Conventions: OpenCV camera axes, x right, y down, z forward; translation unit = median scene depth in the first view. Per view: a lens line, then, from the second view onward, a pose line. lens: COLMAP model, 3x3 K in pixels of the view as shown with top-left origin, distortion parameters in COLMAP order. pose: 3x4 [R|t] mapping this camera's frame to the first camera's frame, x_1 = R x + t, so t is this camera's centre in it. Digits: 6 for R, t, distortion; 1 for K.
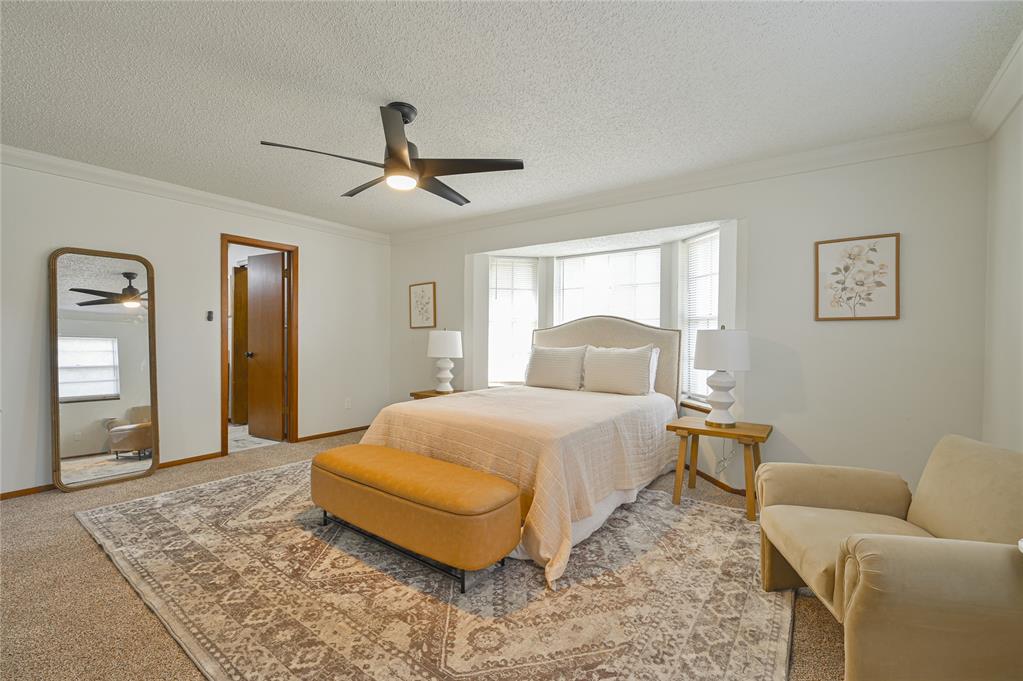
lens RADIAL K [[439.3, 0, 511.5], [0, 439.3, 340.5], [0, 0, 1]] dist [0.001405, 0.000090]
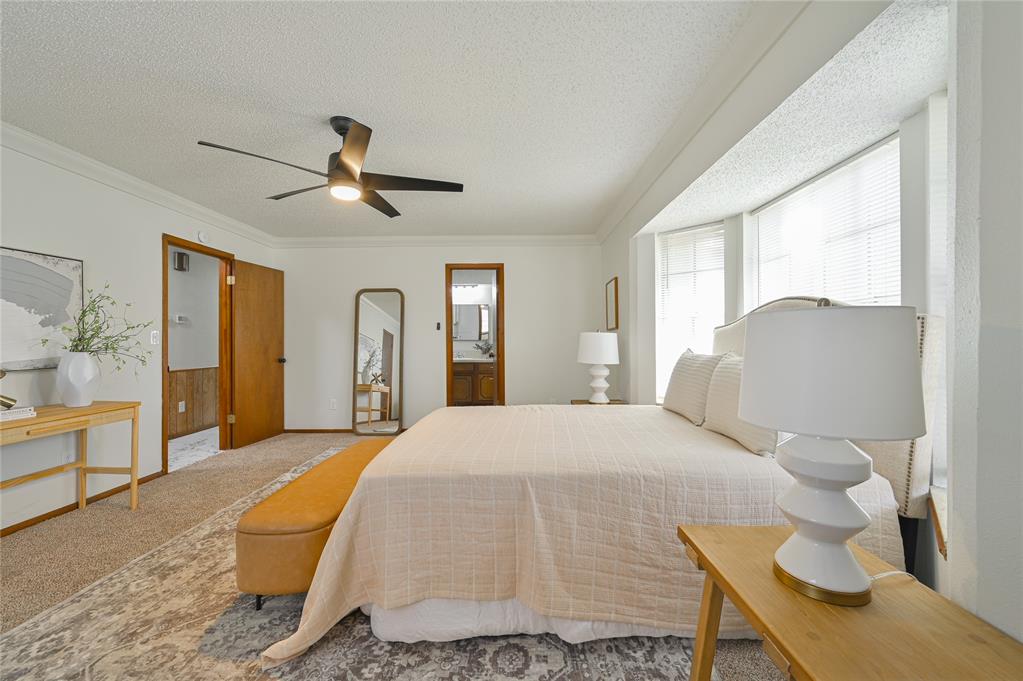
lens RADIAL K [[404.8, 0, 511.5], [0, 404.8, 340.5], [0, 0, 1]] dist [0.002422, -0.000121]
pose [[0.577154, -0.008761, -0.816588, 0.432424], [0.002943, 0.999958, -0.008648, -0.000299], [0.816630, 0.002588, 0.577156, 0.436066]]
